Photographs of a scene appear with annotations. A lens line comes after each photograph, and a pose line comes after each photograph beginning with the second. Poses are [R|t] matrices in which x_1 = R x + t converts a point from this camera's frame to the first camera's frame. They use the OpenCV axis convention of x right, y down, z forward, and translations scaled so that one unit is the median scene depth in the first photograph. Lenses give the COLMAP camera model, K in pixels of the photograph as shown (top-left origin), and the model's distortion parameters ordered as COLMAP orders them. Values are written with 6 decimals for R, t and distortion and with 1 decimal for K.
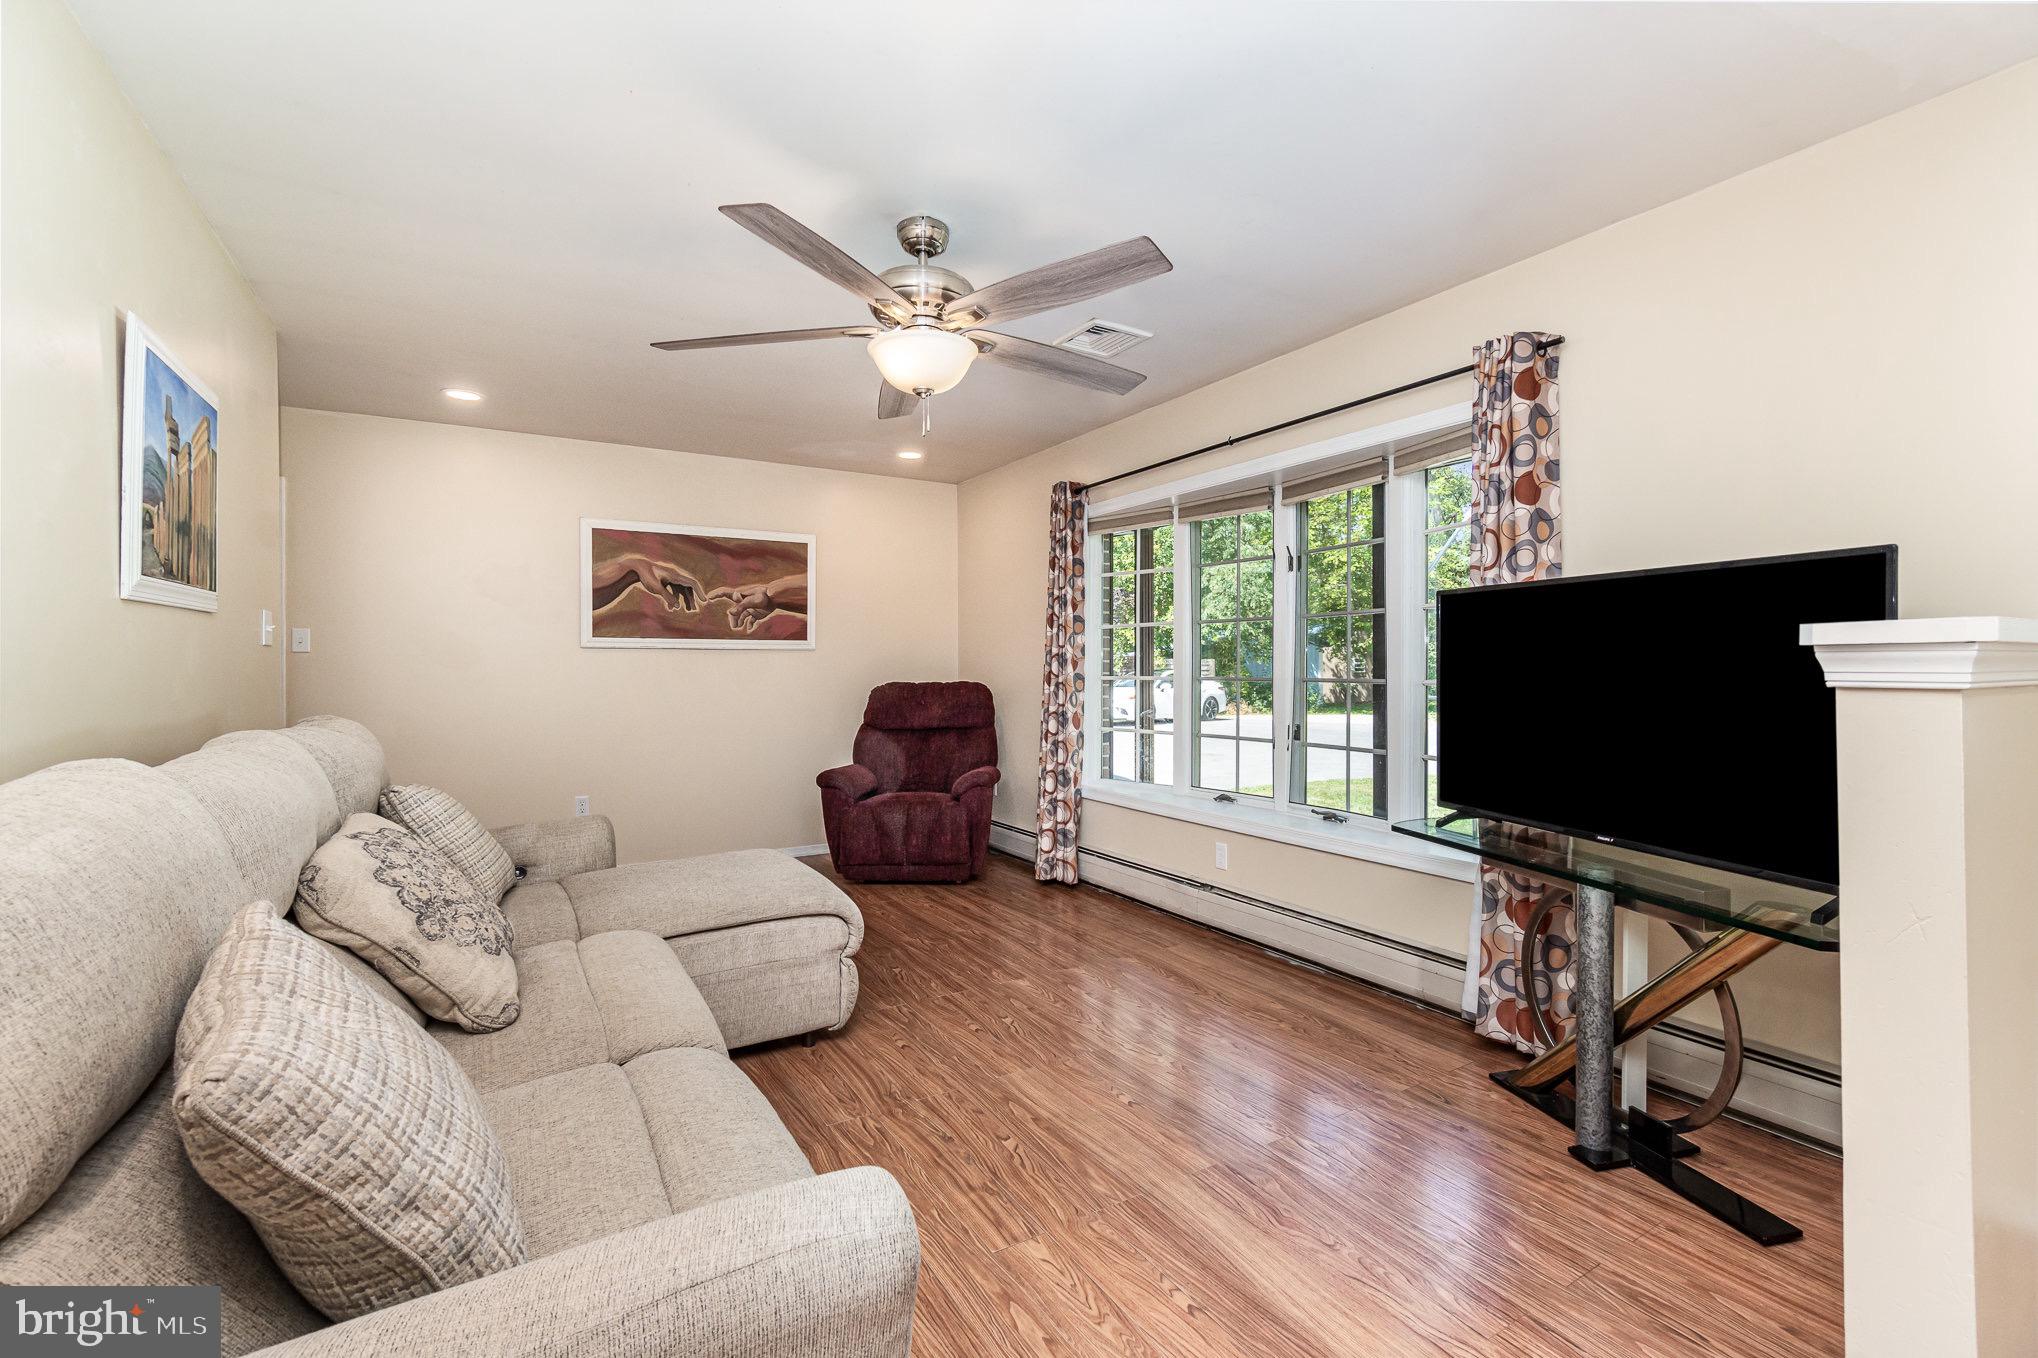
lens RADIAL K [[877.9, 0, 1023.1], [0, 877.9, 670.2], [0, 0, 1]] dist [-0.003370, -0.000043]
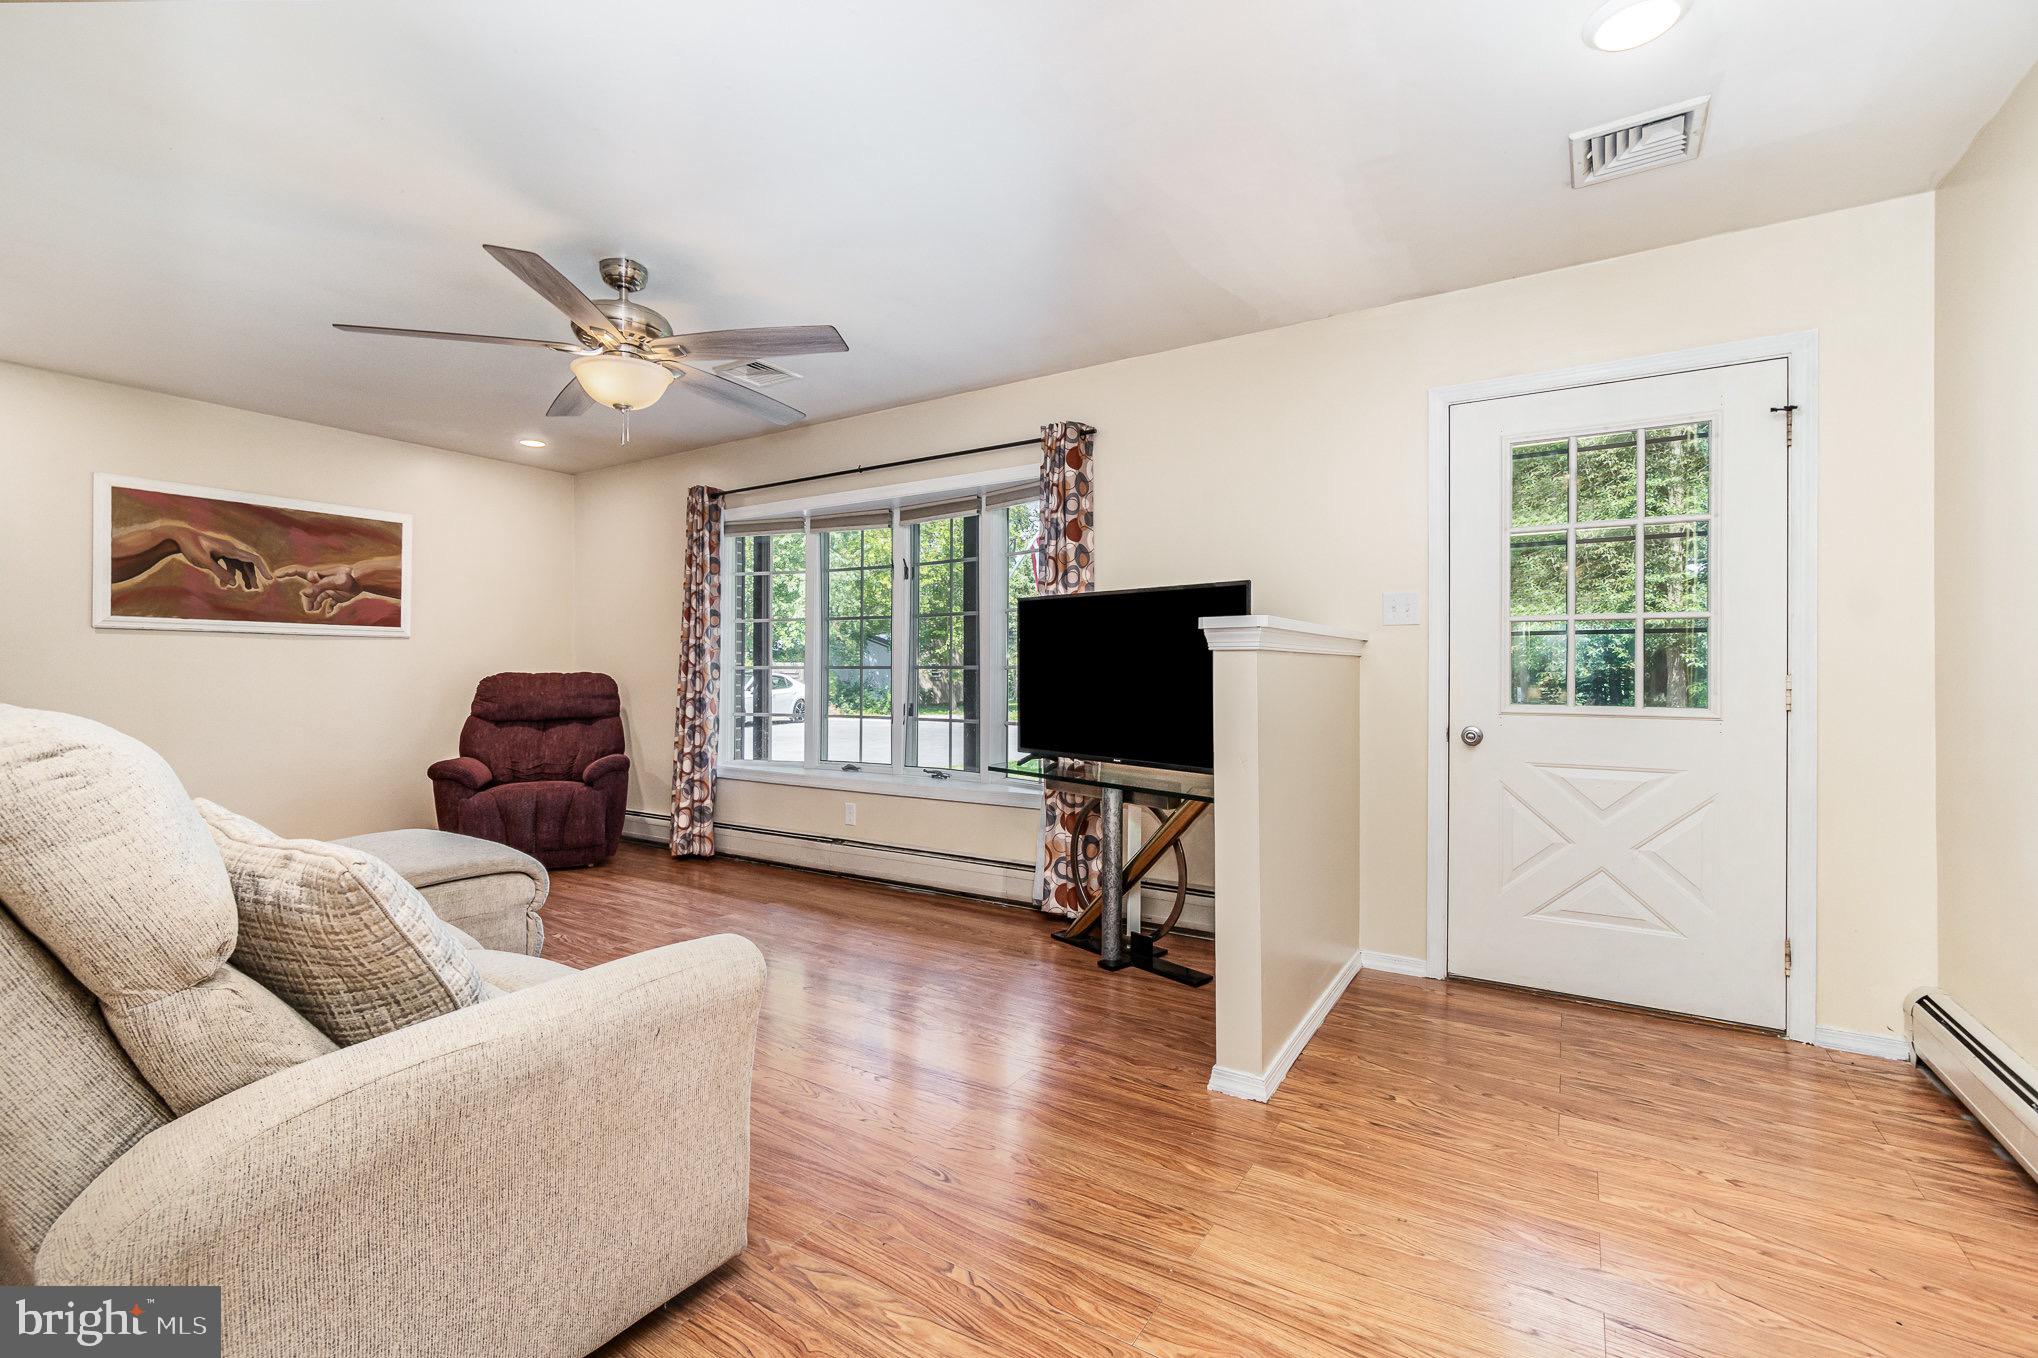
lens RADIAL K [[877.9, 0, 1019.0], [0, 877.9, 675.0], [0, 0, 1]] dist [-0.003370, -0.000043]
pose [[0.893822, 0.003003, 0.448413, -0.152023], [-0.002113, 0.999995, -0.002484, 0.035029], [-0.448418, 0.001273, 0.893823, -0.249195]]
